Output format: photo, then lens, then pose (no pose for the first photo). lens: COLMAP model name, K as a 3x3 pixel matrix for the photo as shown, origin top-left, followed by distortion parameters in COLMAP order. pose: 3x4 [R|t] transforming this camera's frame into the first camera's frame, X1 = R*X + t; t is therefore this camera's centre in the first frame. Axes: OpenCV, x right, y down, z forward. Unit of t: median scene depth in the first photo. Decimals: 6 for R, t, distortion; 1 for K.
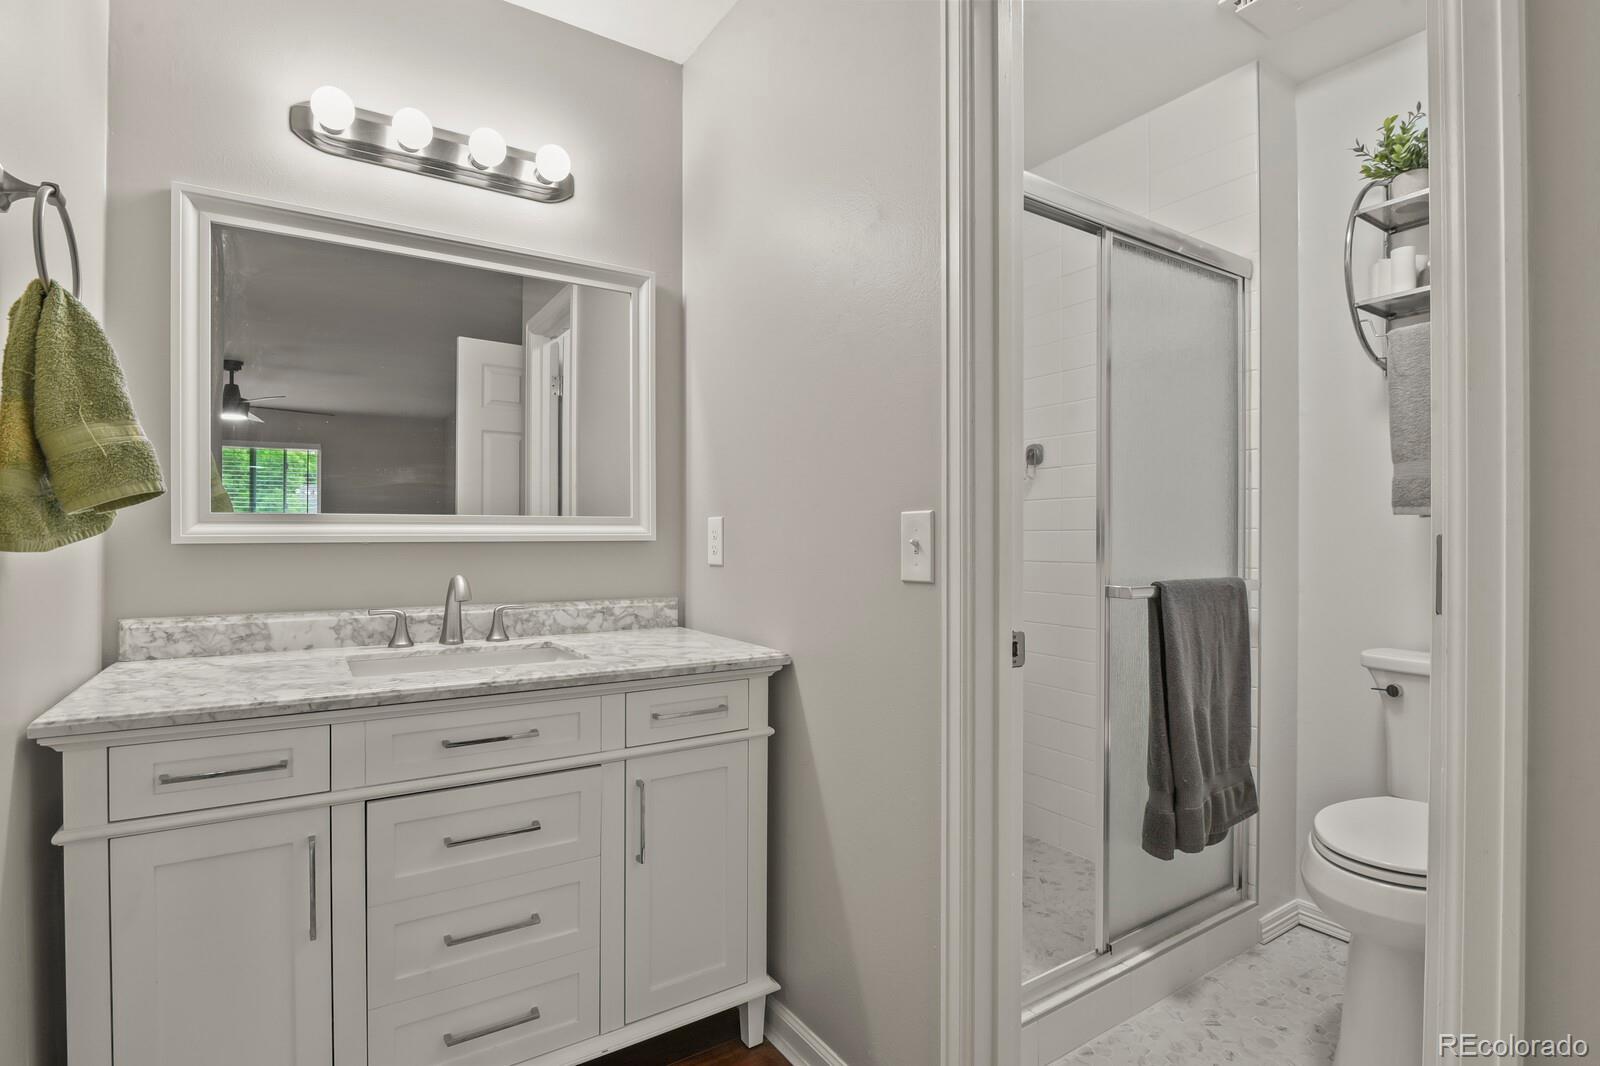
lens RADIAL K [[777.3, 0, 801.8], [0, 777.3, 538.4], [0, 0, 1]] dist [-0.017326, -0.000313]
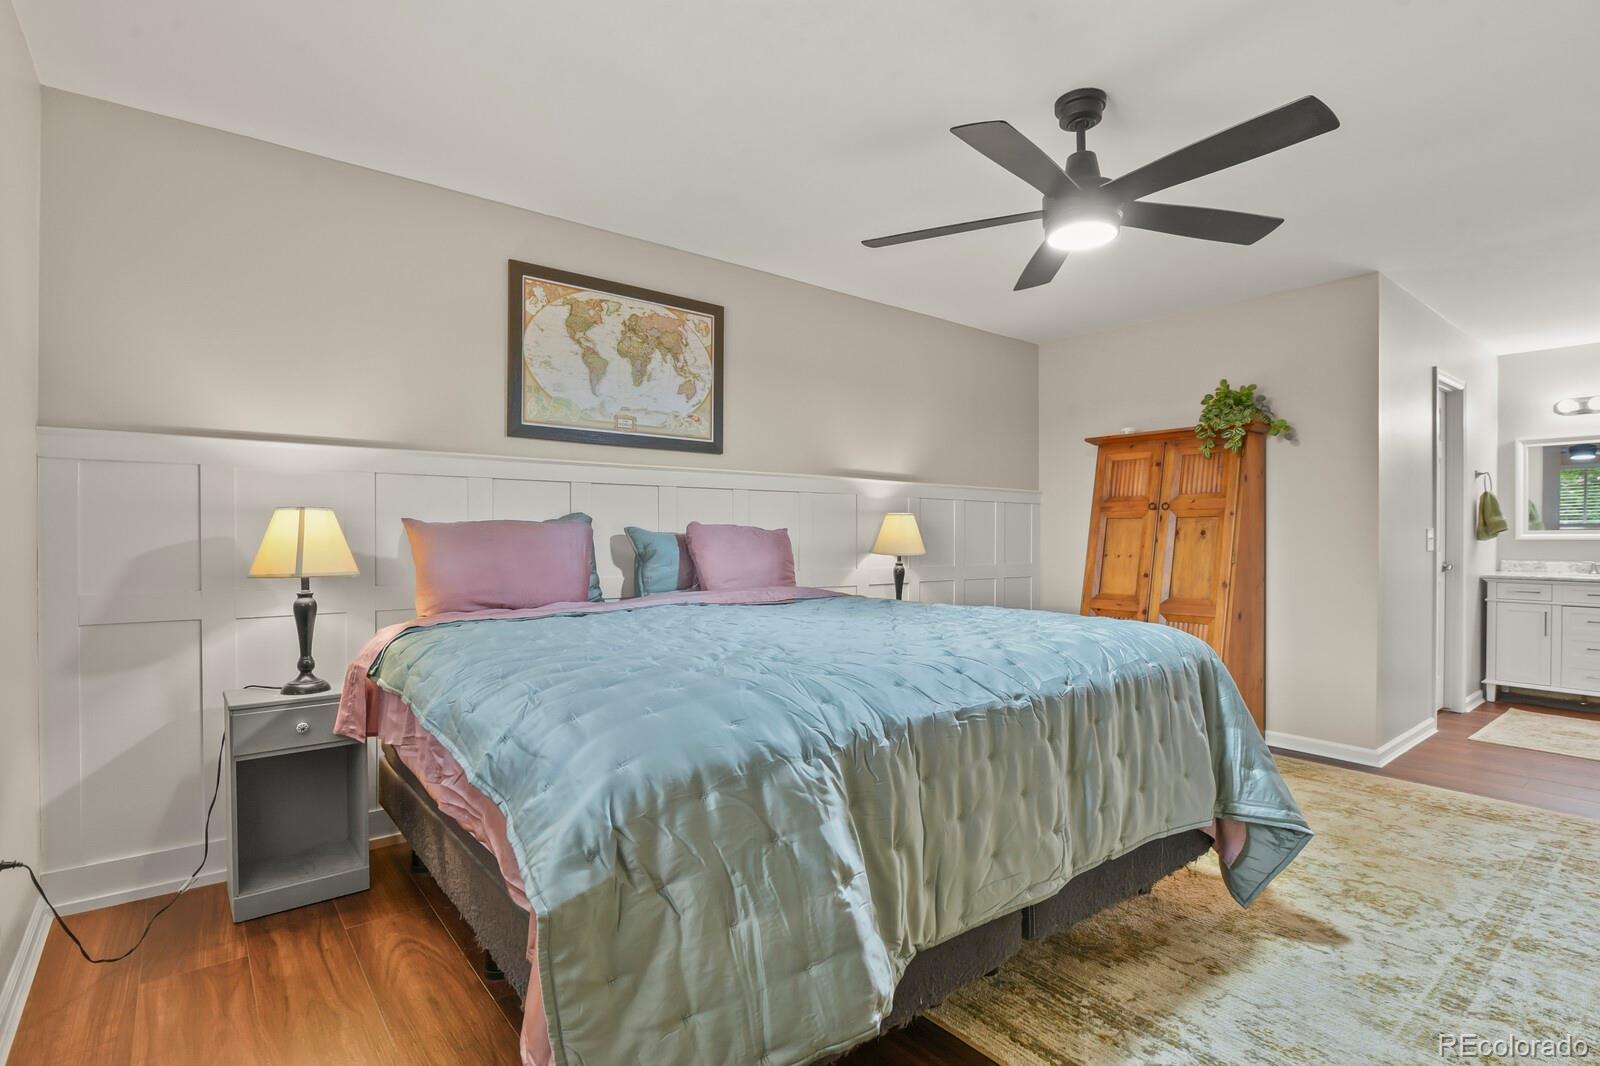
lens RADIAL K [[777.3, 0, 803.3], [0, 777.3, 538.3], [0, 0, 1]] dist [-0.017326, -0.000313]
pose [[0.091047, 0.005407, -0.995832, 3.070709], [-0.003217, 0.999982, 0.005135, -0.009800], [0.995841, 0.002736, 0.091062, -3.327433]]
